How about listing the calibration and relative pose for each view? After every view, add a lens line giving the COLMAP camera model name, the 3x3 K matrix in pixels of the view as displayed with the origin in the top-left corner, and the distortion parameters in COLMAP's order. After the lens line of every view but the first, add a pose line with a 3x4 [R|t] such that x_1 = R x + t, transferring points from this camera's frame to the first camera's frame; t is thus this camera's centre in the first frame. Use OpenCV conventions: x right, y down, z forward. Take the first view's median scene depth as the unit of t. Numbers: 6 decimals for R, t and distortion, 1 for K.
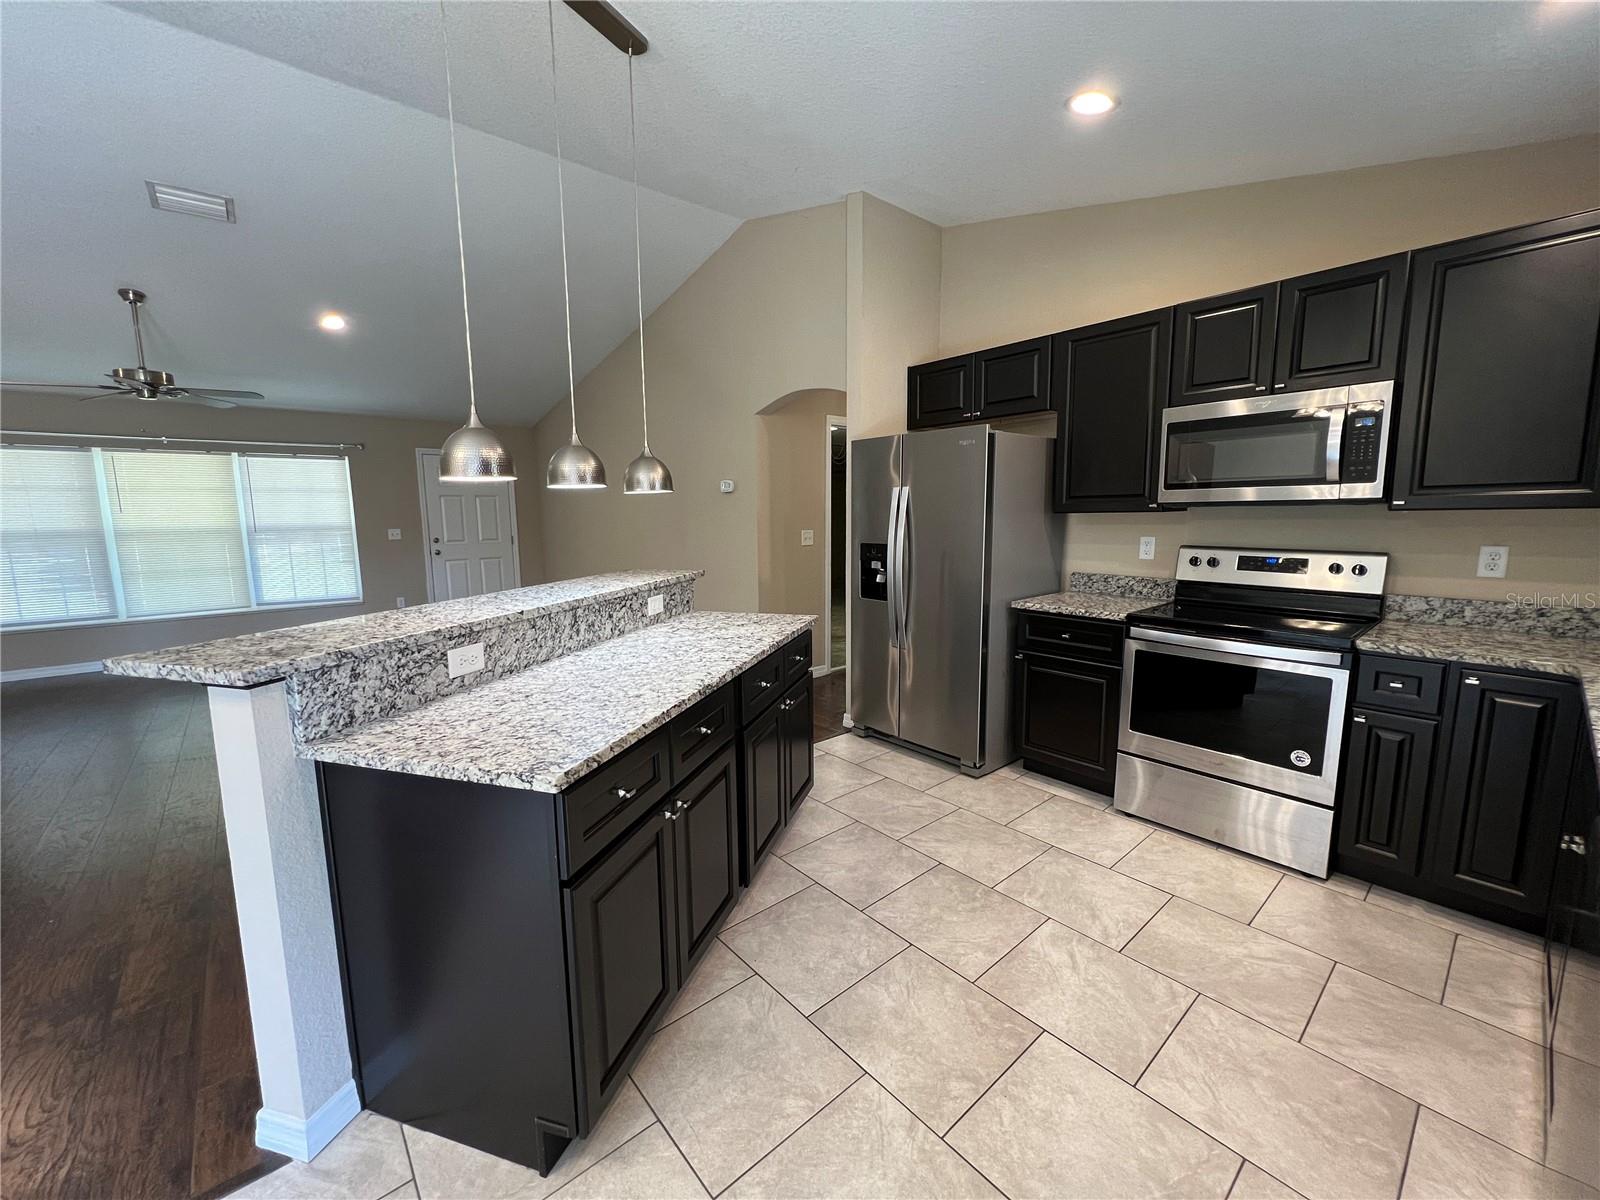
lens RADIAL K [[637.2, 0, 797.4], [0, 637.2, 600.7], [0, 0, 1]] dist [-0.000527, -0.000396]
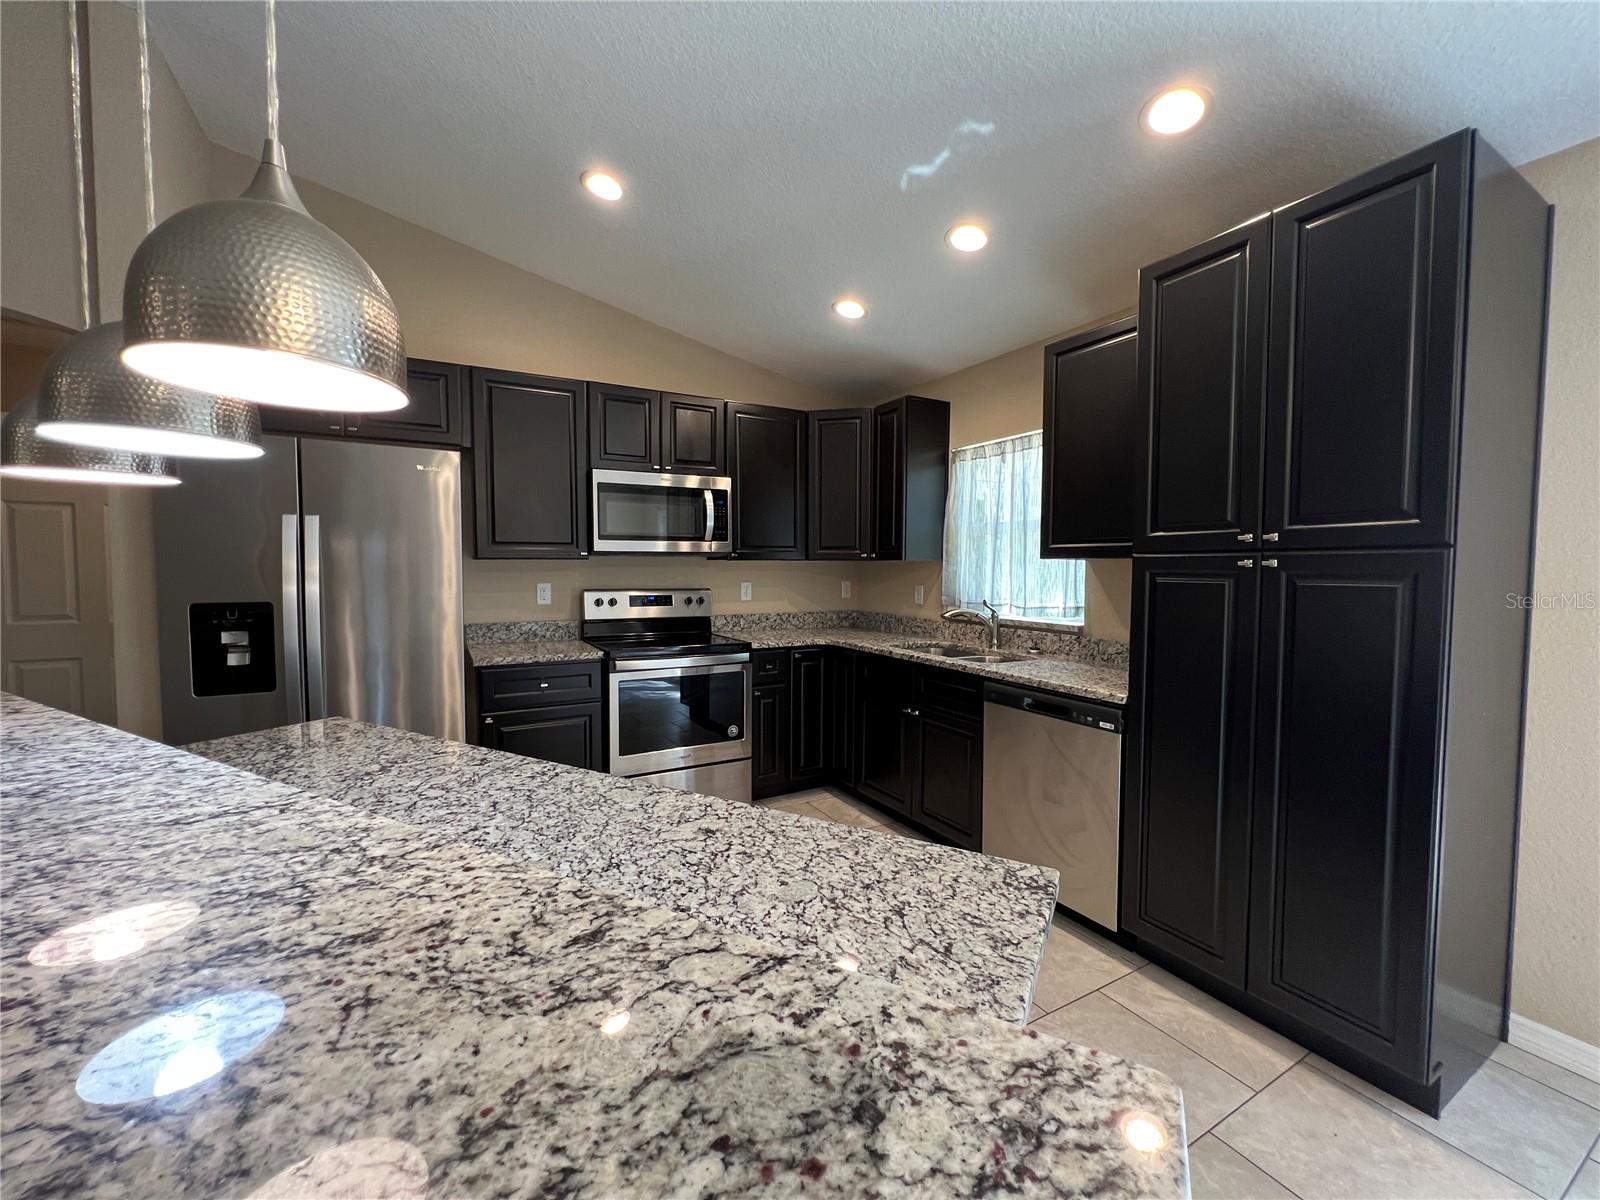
lens RADIAL K [[637.2, 0, 796.2], [0, 637.2, 599.7], [0, 0, 1]] dist [-0.000527, -0.000396]
pose [[0.194570, -0.039414, 0.980096, -1.039979], [0.131295, 0.991247, 0.013797, -0.083417], [-0.972062, 0.125997, 0.198042, 0.982436]]
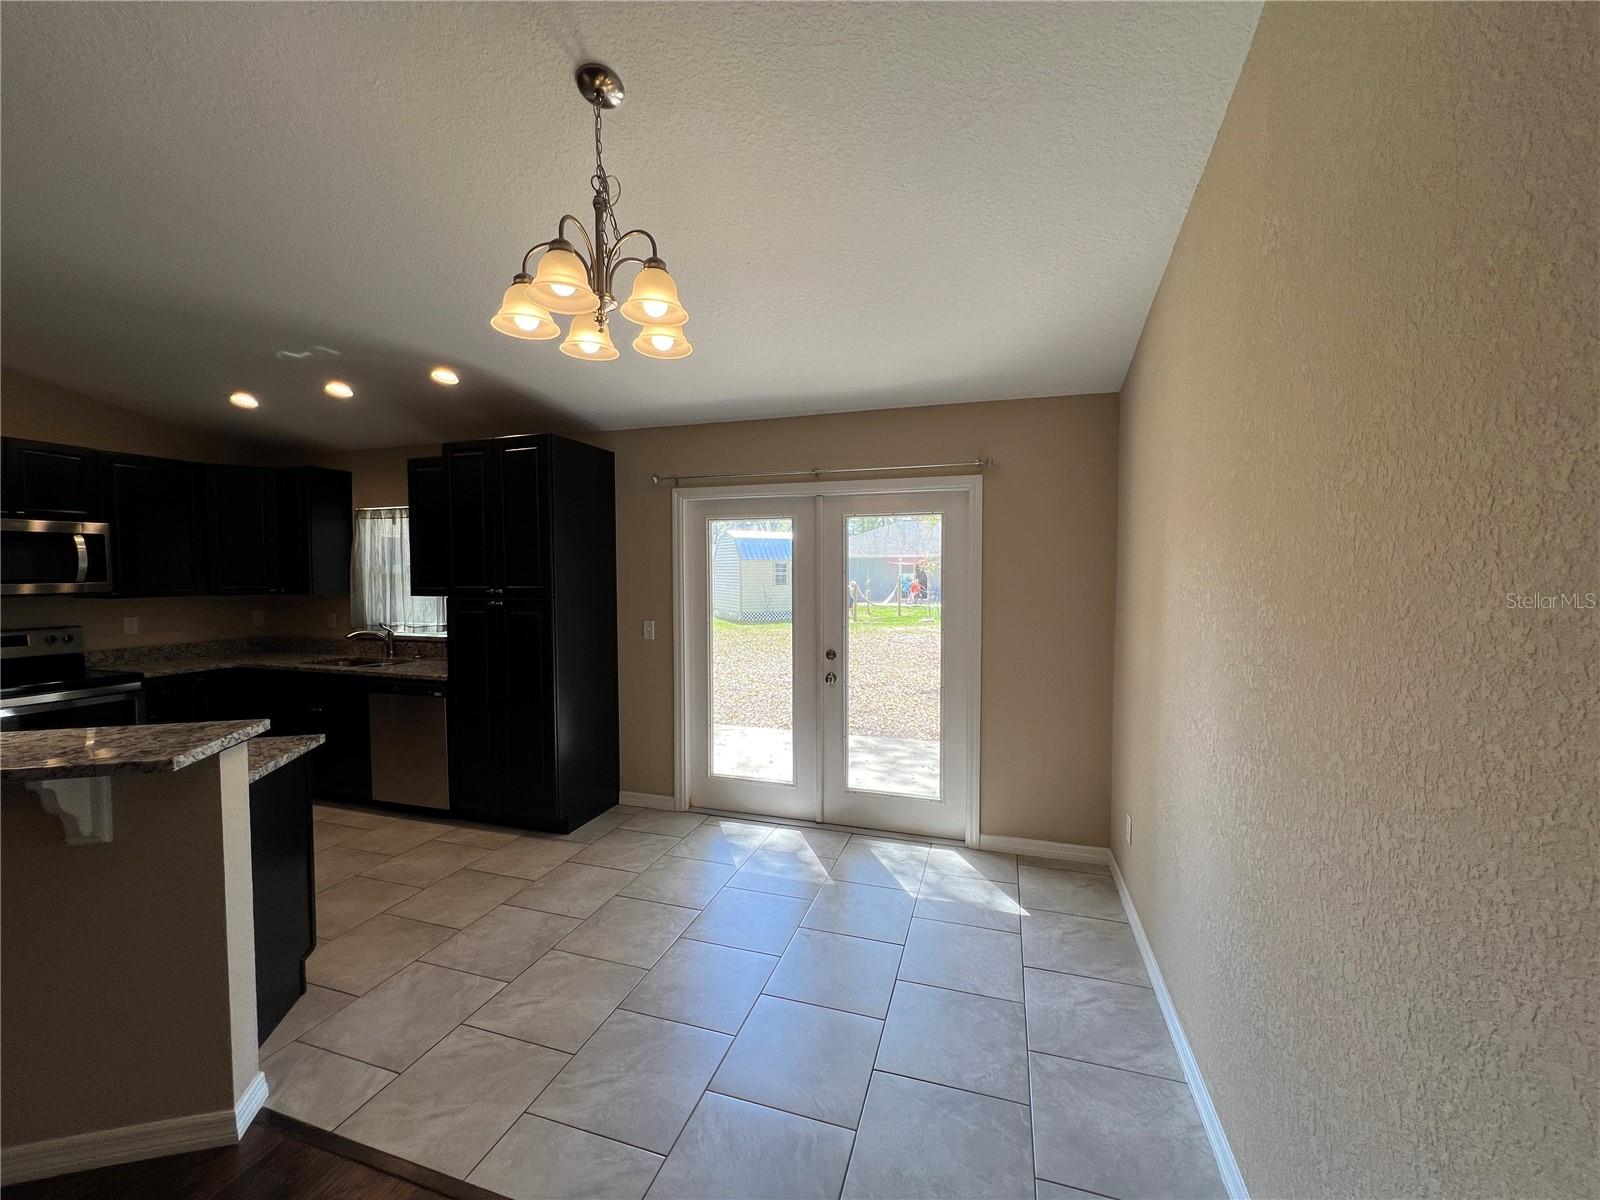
lens RADIAL K [[637.2, 0, 796.7], [0, 637.2, 596.7], [0, 0, 1]] dist [-0.000527, -0.000396]
pose [[-0.526294, -0.019604, 0.850077, -2.583061], [0.126932, 0.986721, 0.101340, -0.156547], [-0.840775, 0.161237, -0.516817, 0.629400]]
